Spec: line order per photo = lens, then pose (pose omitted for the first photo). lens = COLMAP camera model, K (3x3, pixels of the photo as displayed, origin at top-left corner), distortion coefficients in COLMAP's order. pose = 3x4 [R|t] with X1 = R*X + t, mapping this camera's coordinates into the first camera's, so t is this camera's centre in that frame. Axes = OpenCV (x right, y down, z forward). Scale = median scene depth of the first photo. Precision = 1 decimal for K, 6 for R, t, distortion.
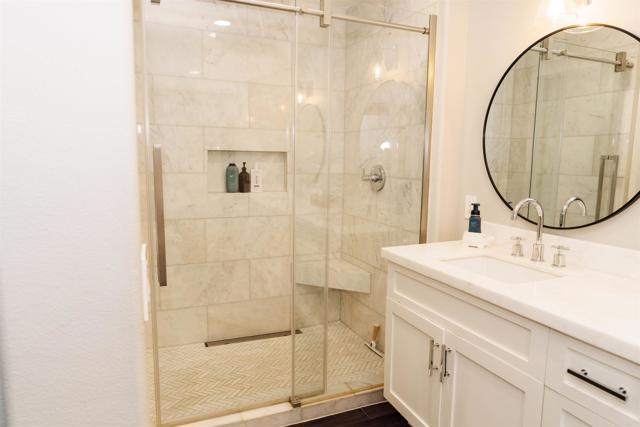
lens RADIAL K [[413.4, 0, 320.0], [0, 413.4, 213.5], [0, 0, 1]] dist [-0.006648, -0.005317]
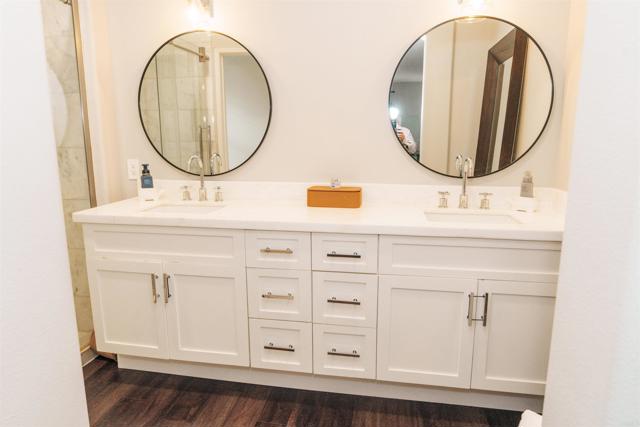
lens RADIAL K [[413.4, 0, 320.0], [0, 413.4, 213.5], [0, 0, 1]] dist [-0.006648, -0.005317]
pose [[0.554057, -0.167013, 0.815553, -0.343161], [0.115186, 0.985626, 0.123588, 0.027420], [-0.824471, 0.025466, 0.565331, -0.091772]]
